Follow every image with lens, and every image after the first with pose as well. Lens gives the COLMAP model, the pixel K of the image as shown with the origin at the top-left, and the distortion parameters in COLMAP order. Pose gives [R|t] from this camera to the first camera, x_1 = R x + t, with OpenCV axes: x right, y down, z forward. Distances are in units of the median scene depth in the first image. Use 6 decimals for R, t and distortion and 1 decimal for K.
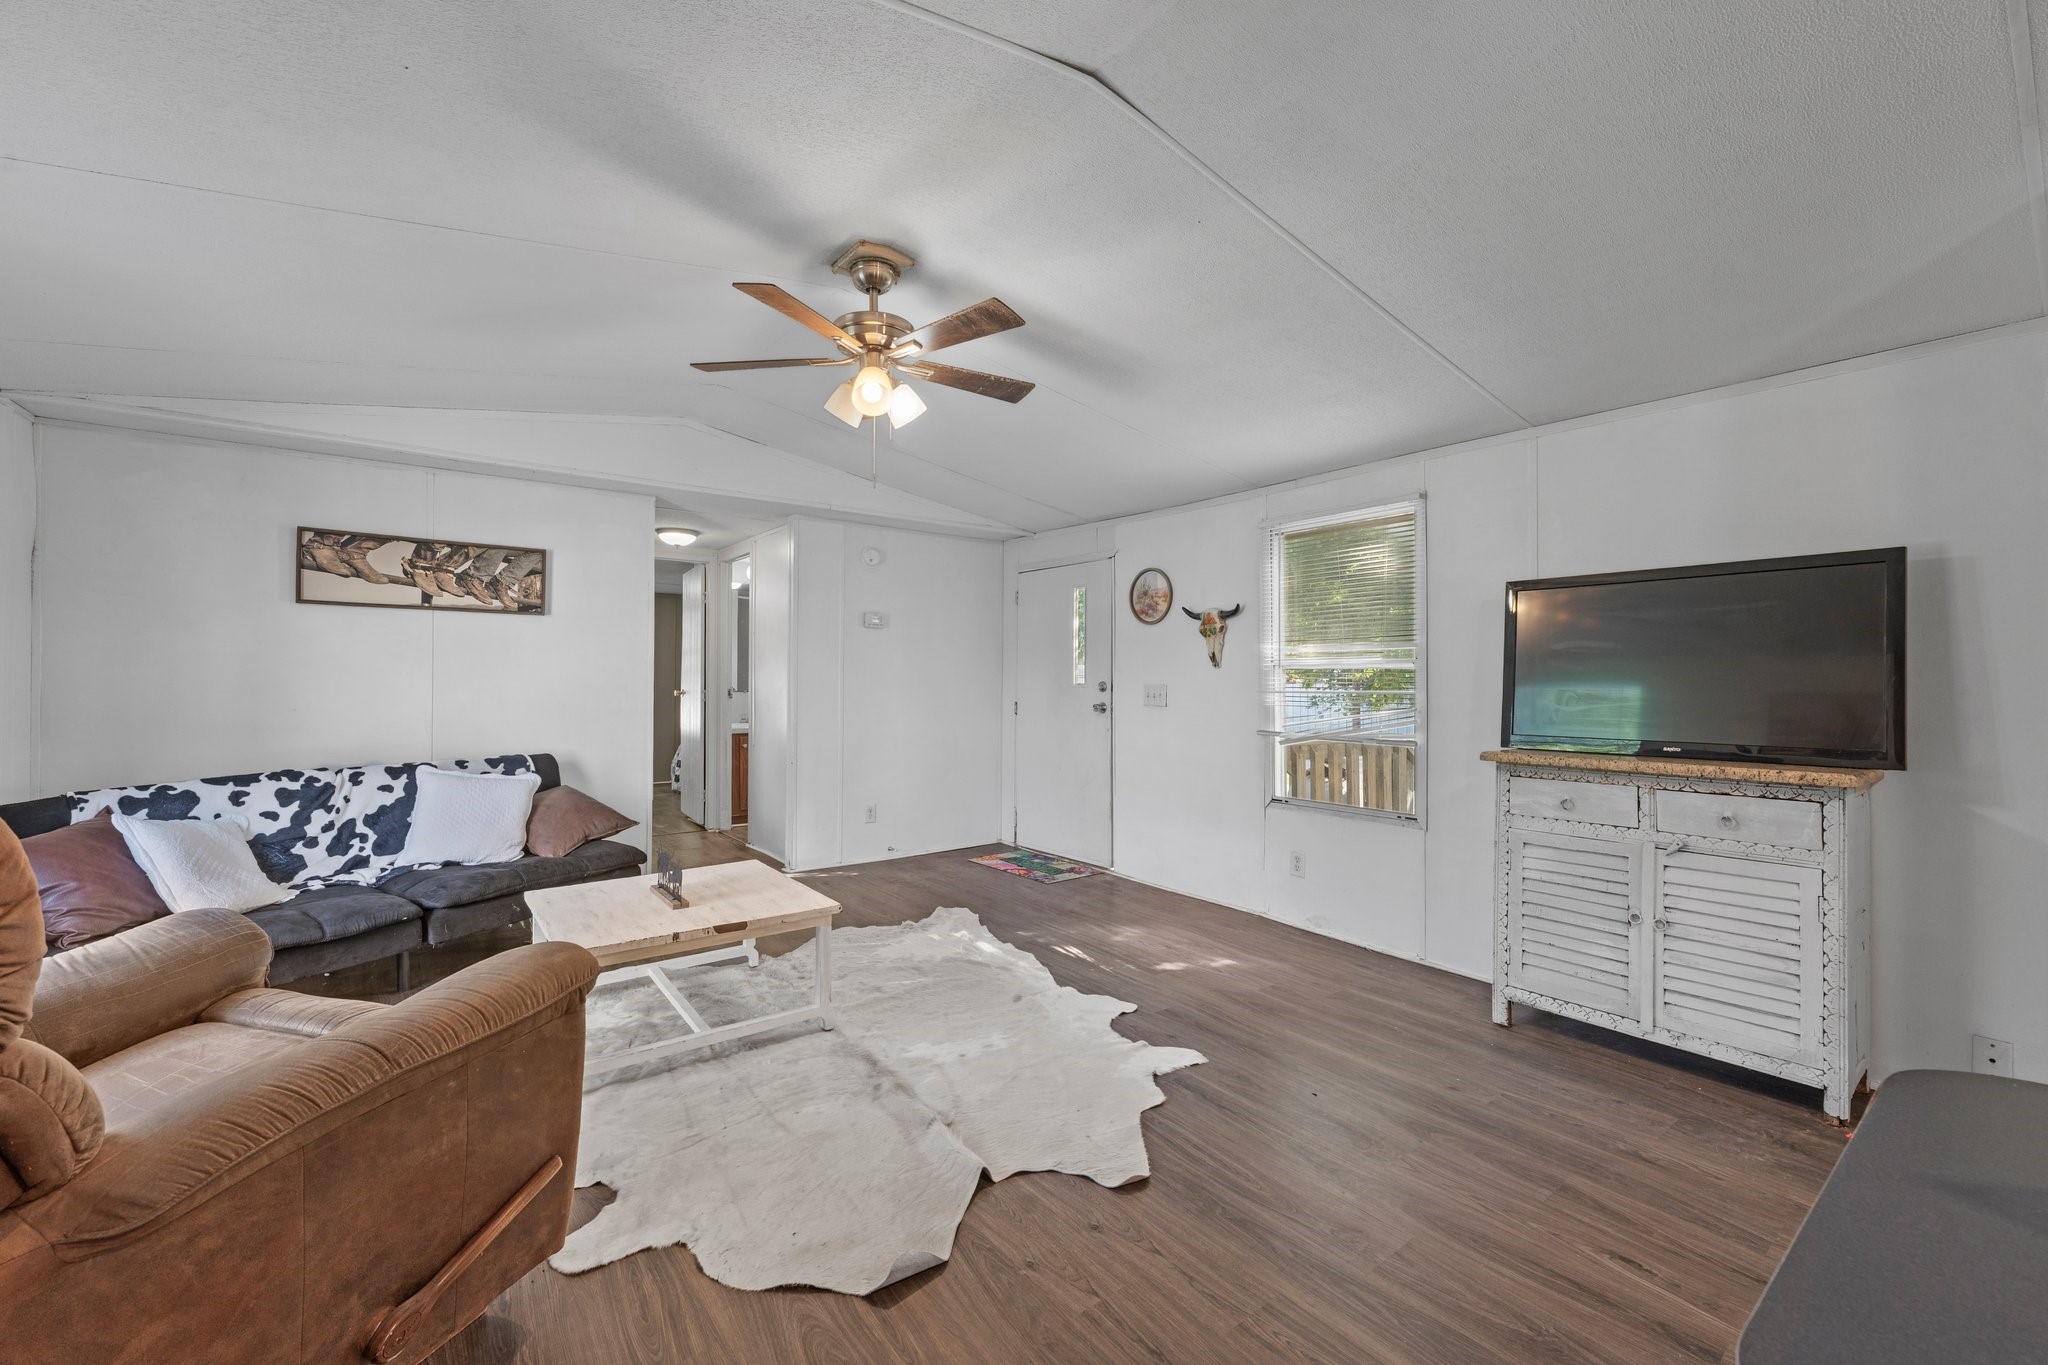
lens RADIAL K [[817.8, 0, 1016.3], [0, 817.8, 675.7], [0, 0, 1]] dist [0.002991, -0.000565]
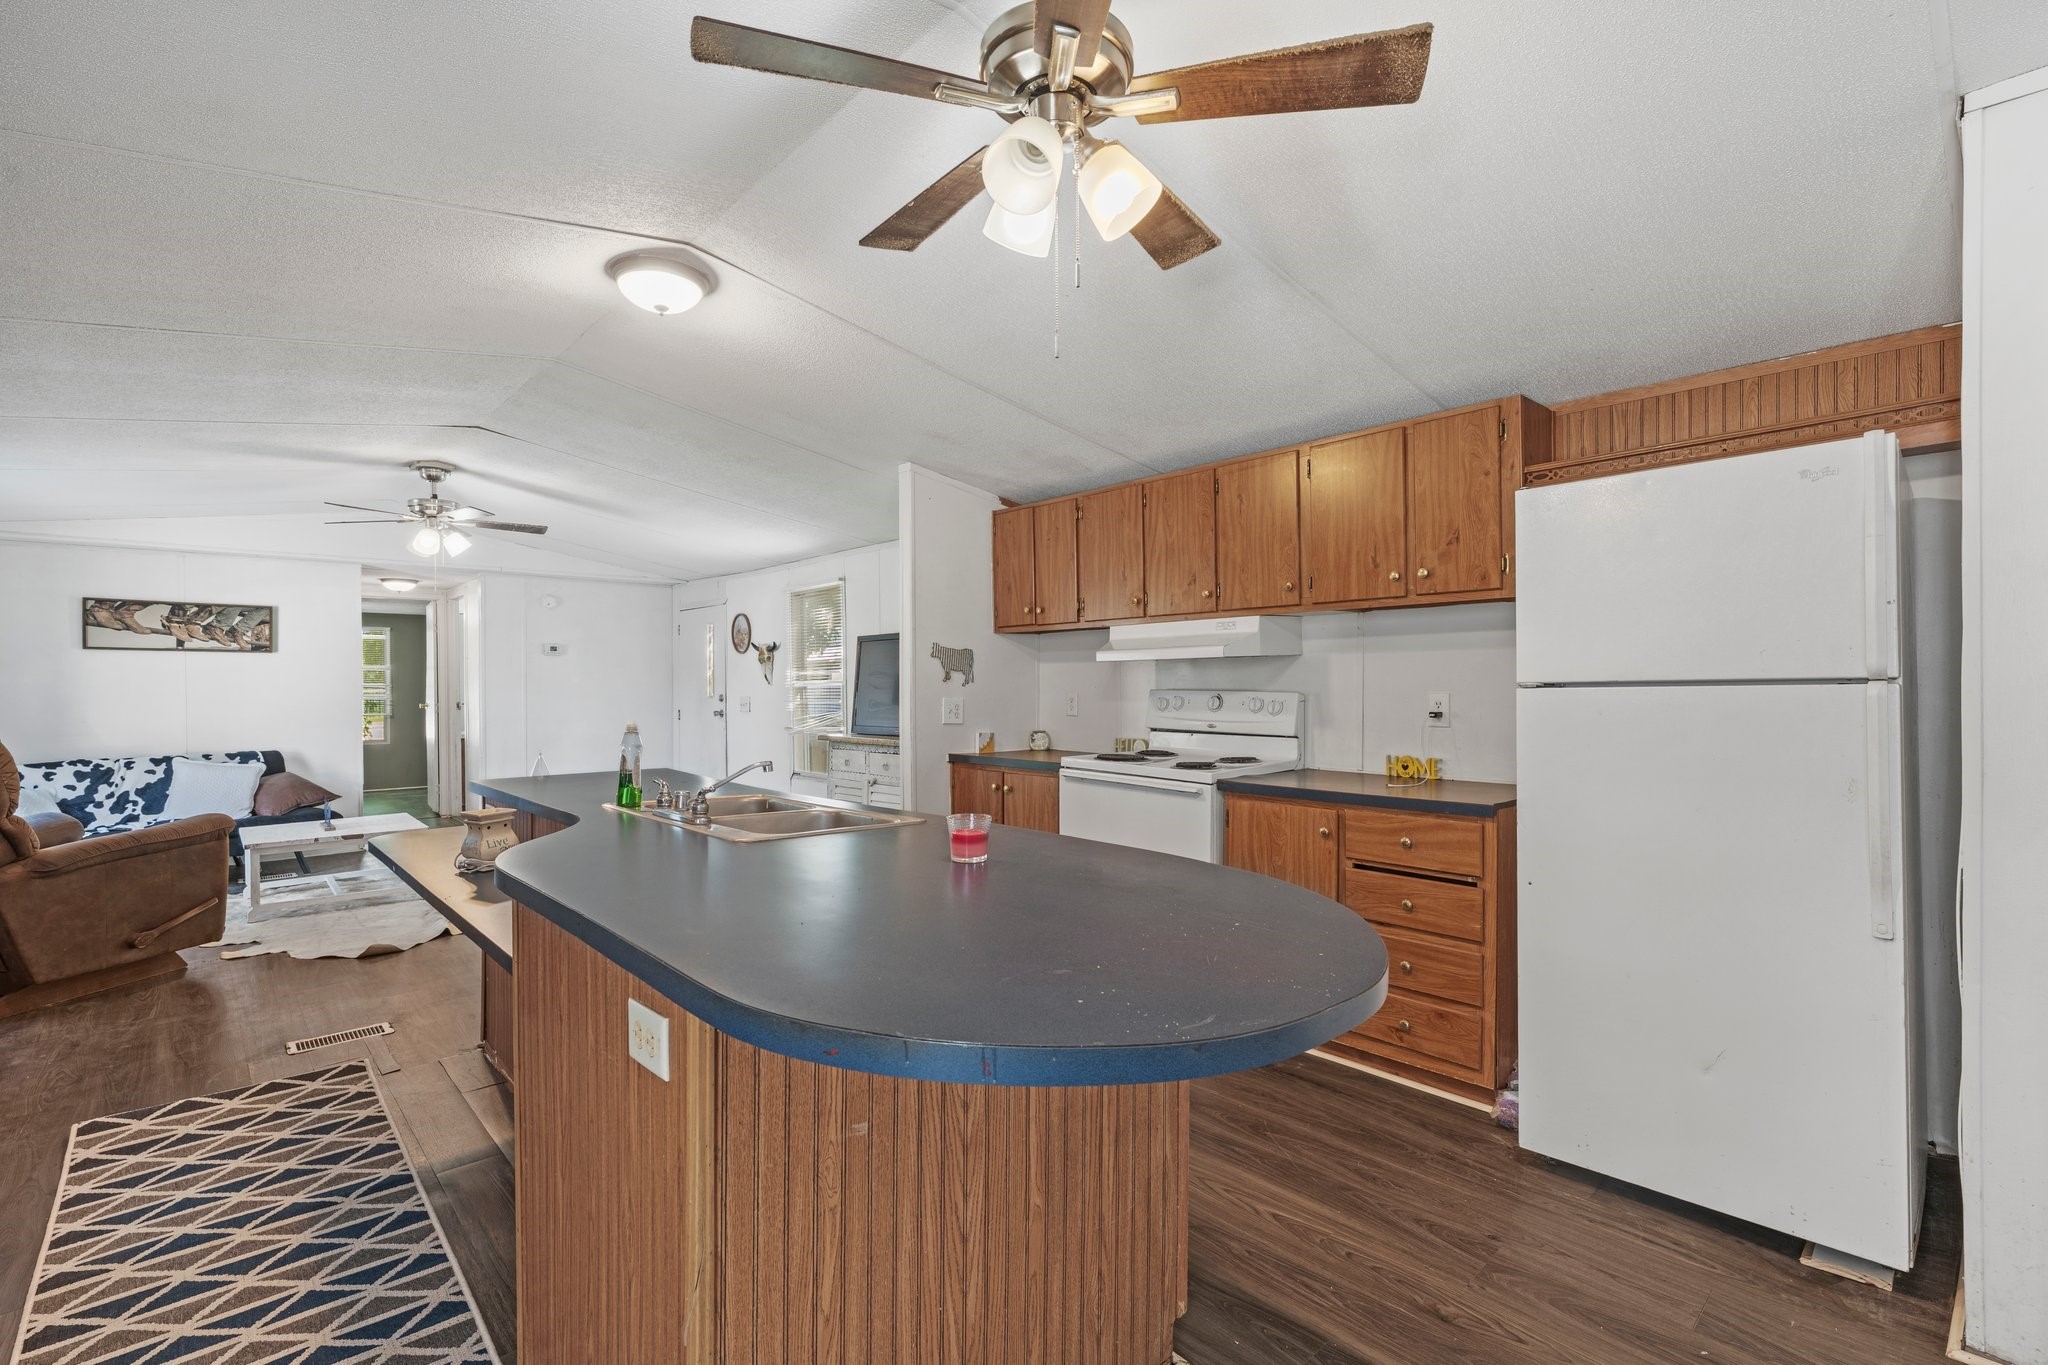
lens RADIAL K [[904.8, 0, 1004.8], [0, 904.8, 692.3], [0, 0, 1]] dist [0.005180, 0.000129]
pose [[0.996546, -0.010504, 0.082379, 0.665726], [0.009379, 0.999858, 0.014032, -0.019134], [-0.082515, -0.013211, 0.996502, -0.801751]]
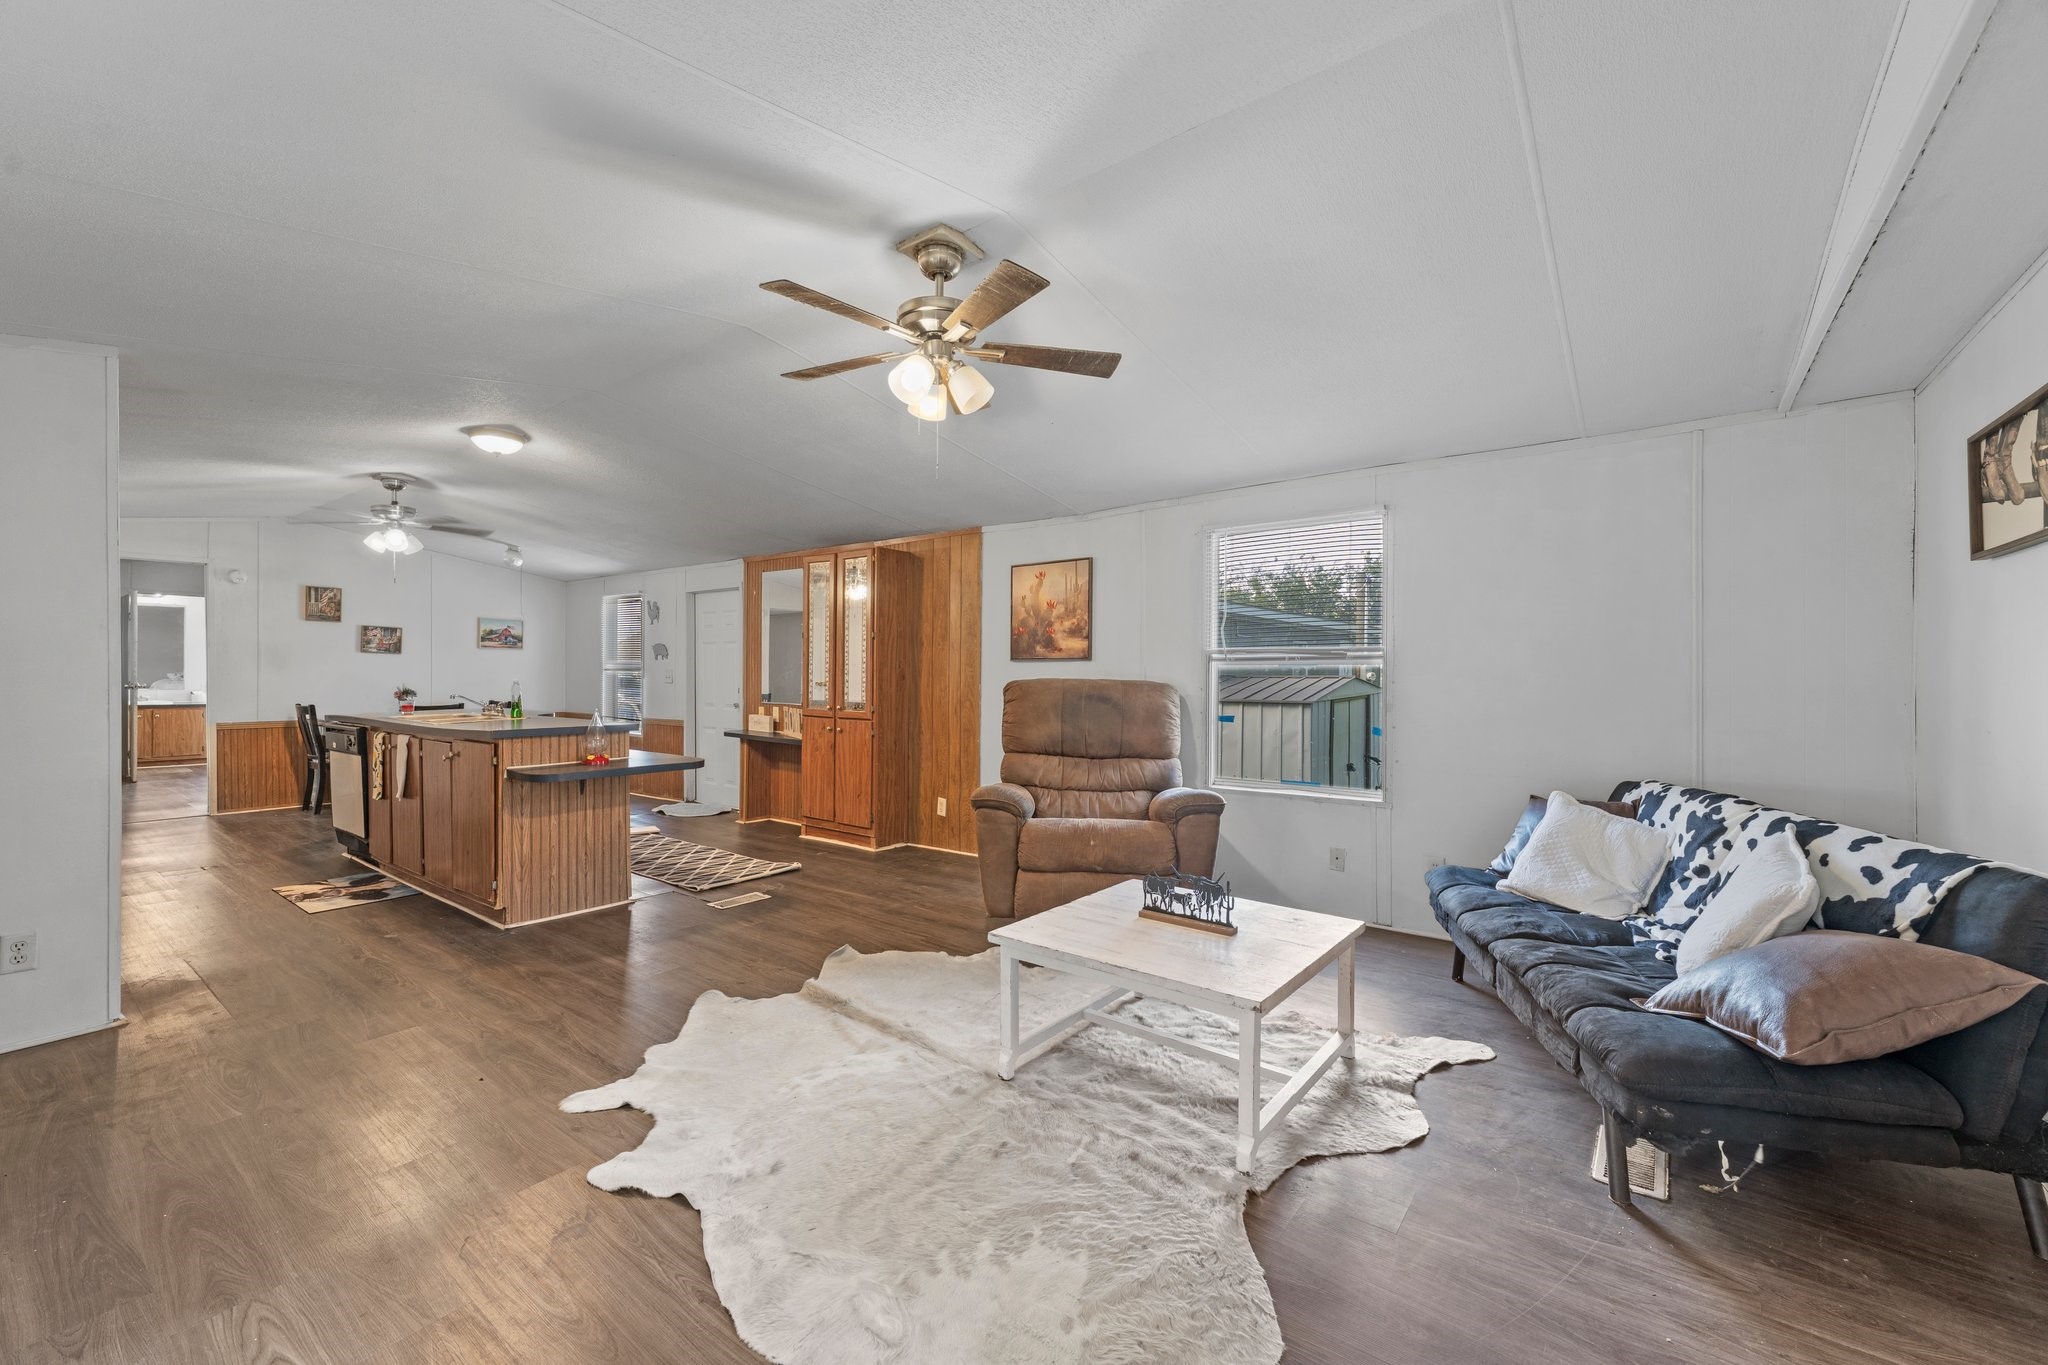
lens RADIAL K [[817.8, 0, 1022.9], [0, 817.8, 674.9], [0, 0, 1]] dist [0.002991, -0.000565]
pose [[-0.961025, -0.004415, -0.276427, -0.004480], [-0.003761, 0.999989, -0.002897, 0.002679], [0.276437, -0.001744, -0.961031, 1.452052]]
